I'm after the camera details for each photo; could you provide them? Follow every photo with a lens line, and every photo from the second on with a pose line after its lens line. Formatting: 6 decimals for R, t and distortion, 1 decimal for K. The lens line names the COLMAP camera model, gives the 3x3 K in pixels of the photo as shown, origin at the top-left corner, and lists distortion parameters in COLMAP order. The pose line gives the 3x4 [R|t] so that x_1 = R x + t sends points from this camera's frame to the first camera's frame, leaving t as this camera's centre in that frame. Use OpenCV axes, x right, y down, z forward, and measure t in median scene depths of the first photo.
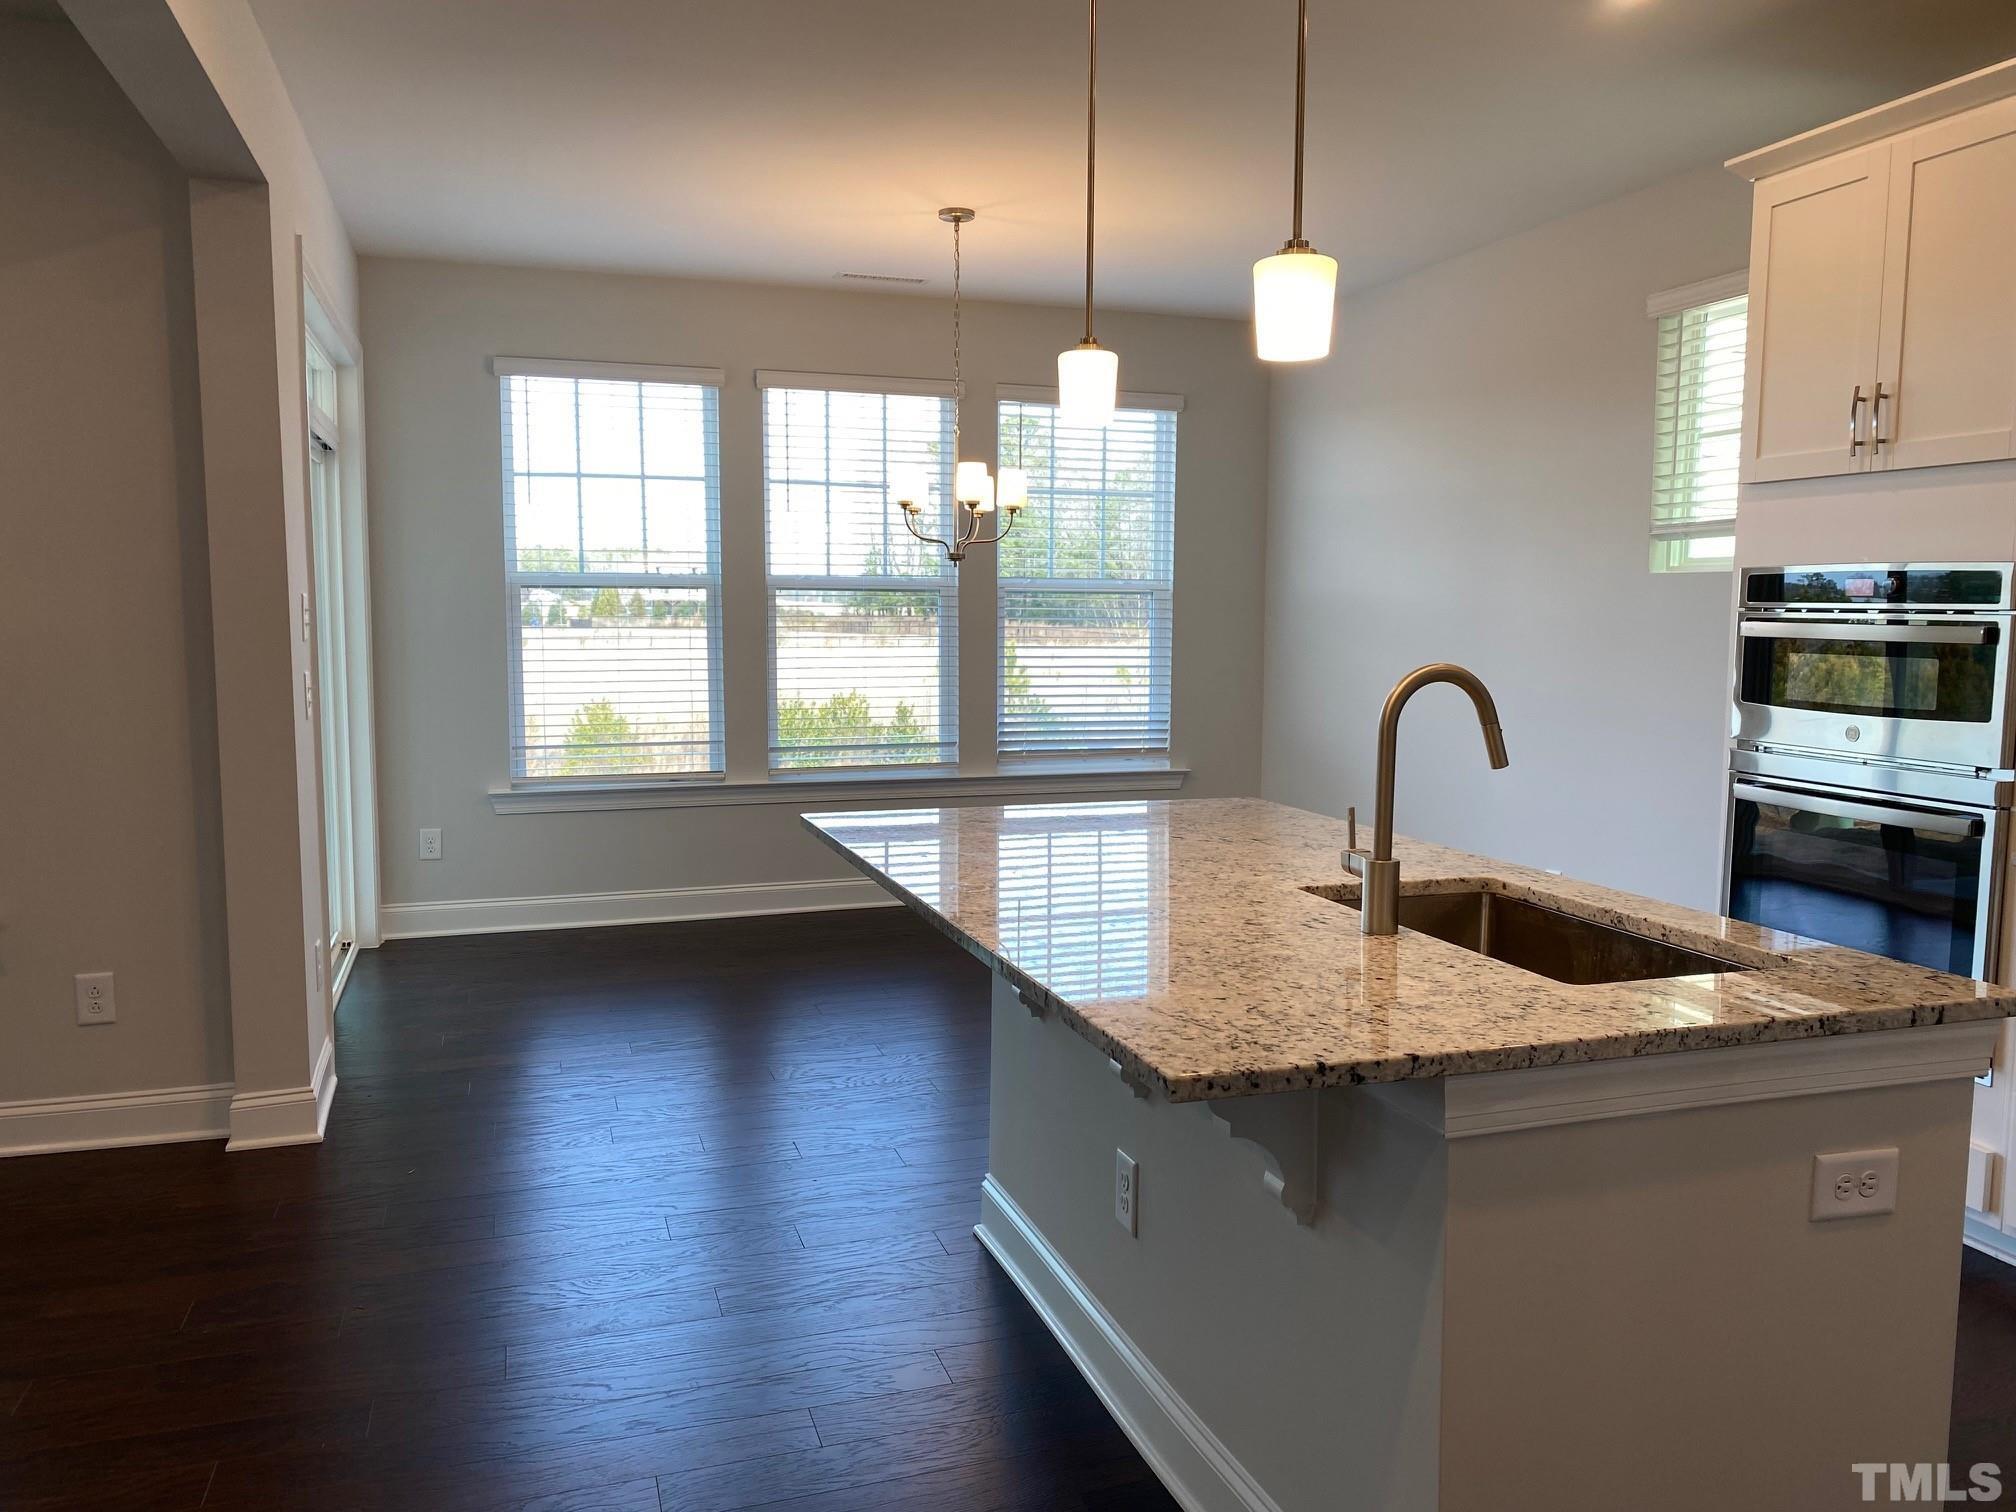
lens RADIAL K [[1458.6, 0, 972.0], [0, 1458.6, 755.2], [0, 0, 1]] dist [0.003543, 0.001785]
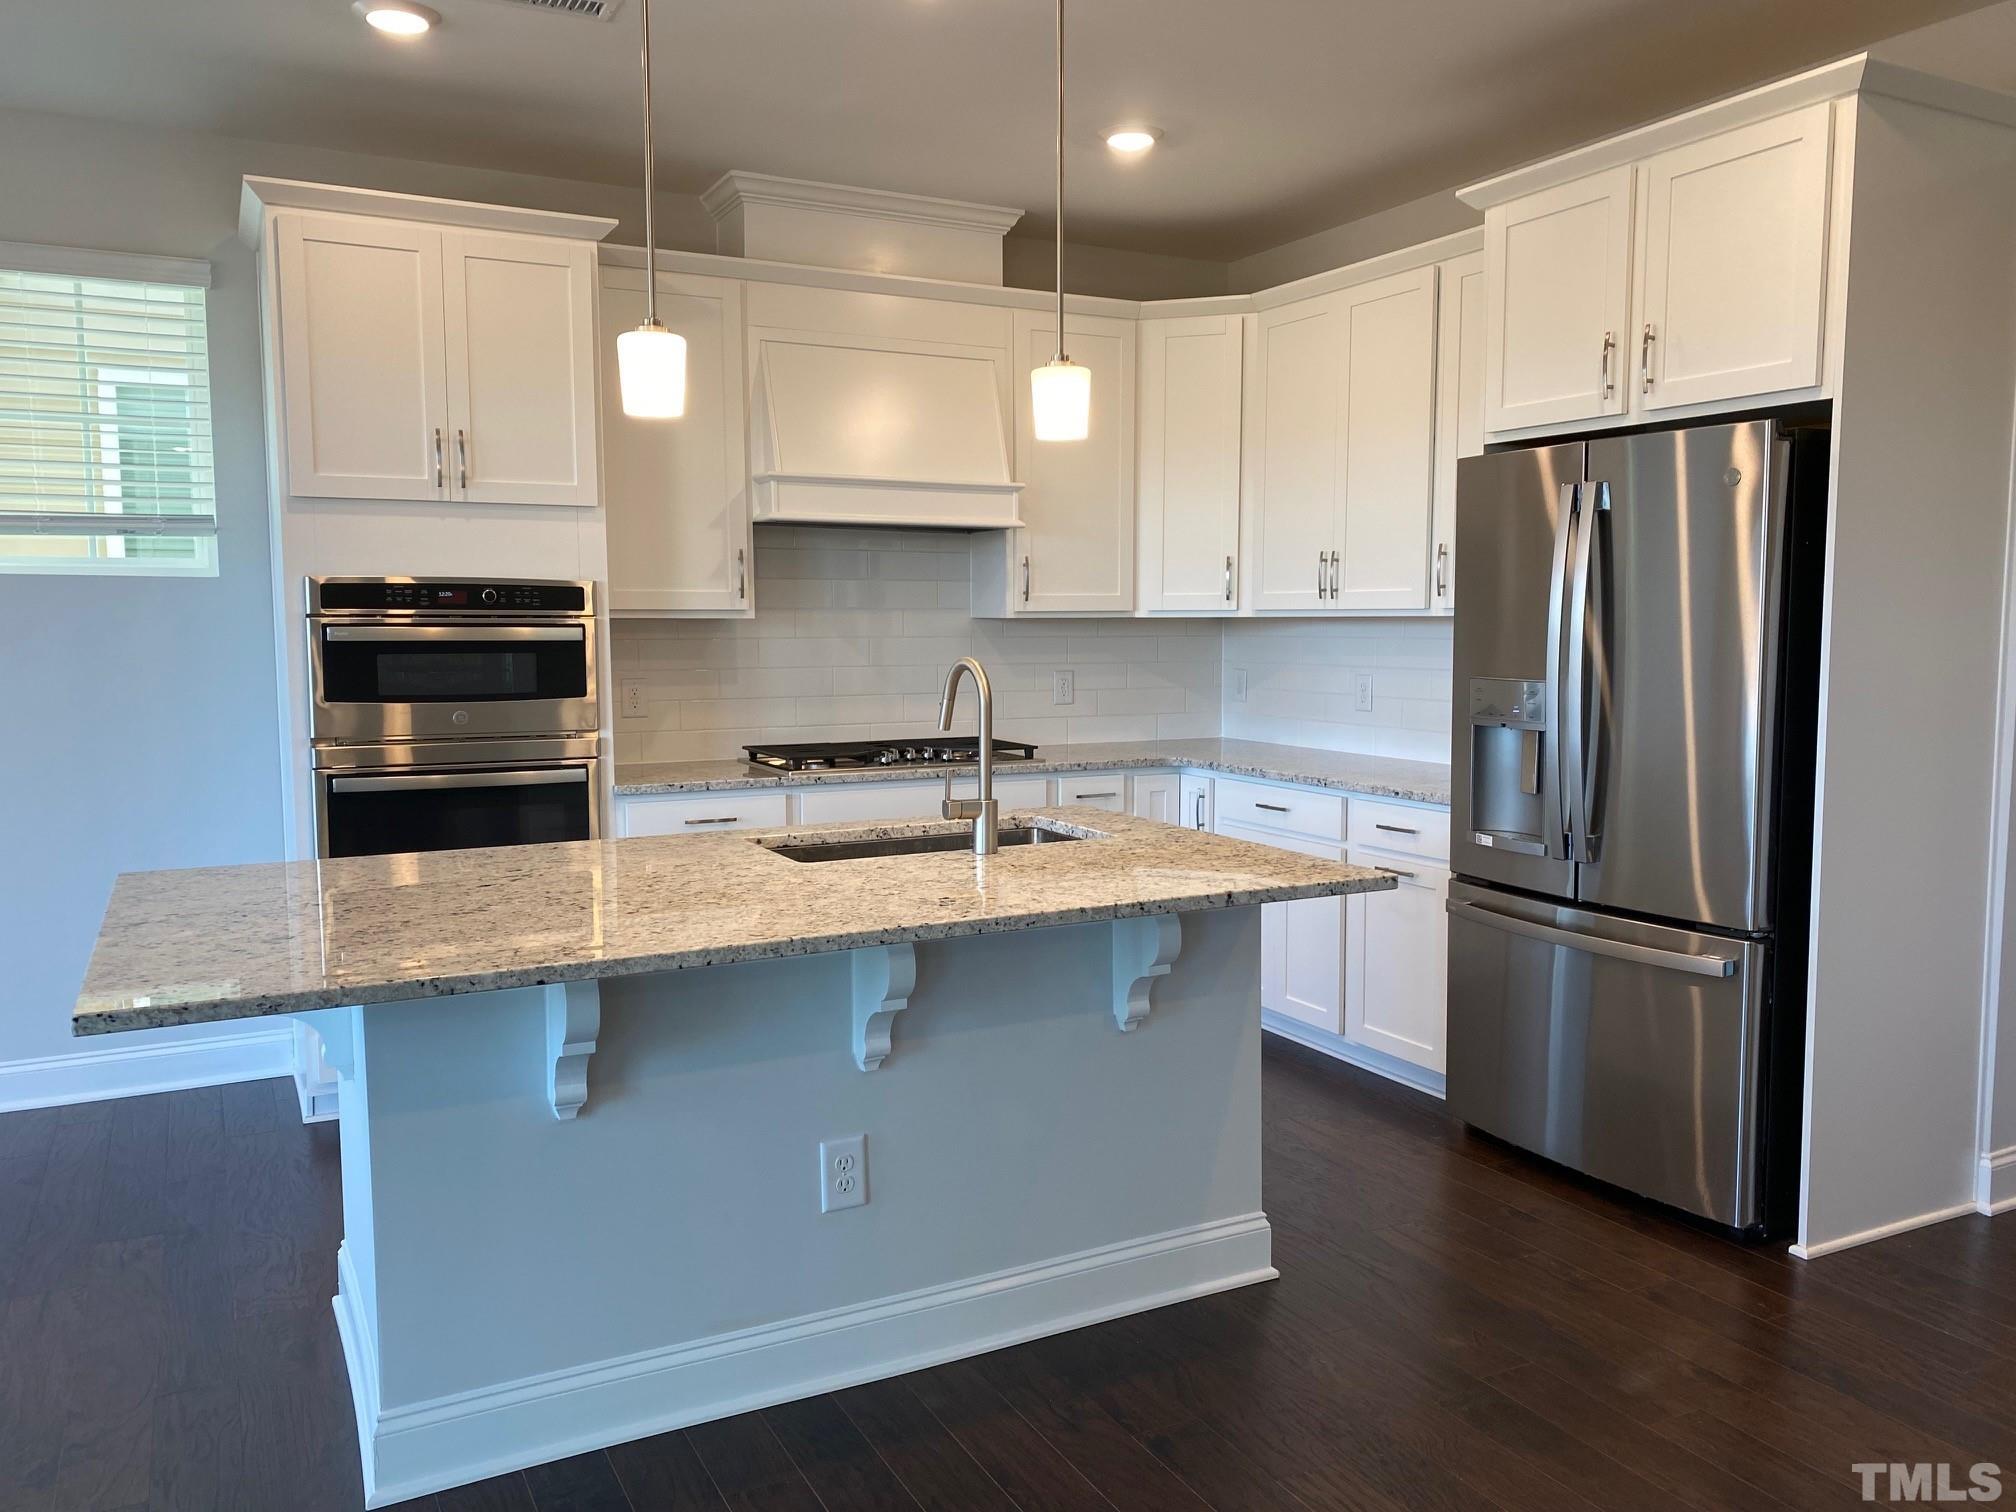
lens RADIAL K [[1547.3, 0, 990.7], [0, 1547.3, 757.2], [0, 0, 1]] dist [0.048623, -0.061428]
pose [[-0.151834, -0.095325, 0.983799, -0.786996], [0.103410, 0.988344, 0.111725, -0.088248], [-0.982982, 0.118698, -0.140207, 0.820350]]
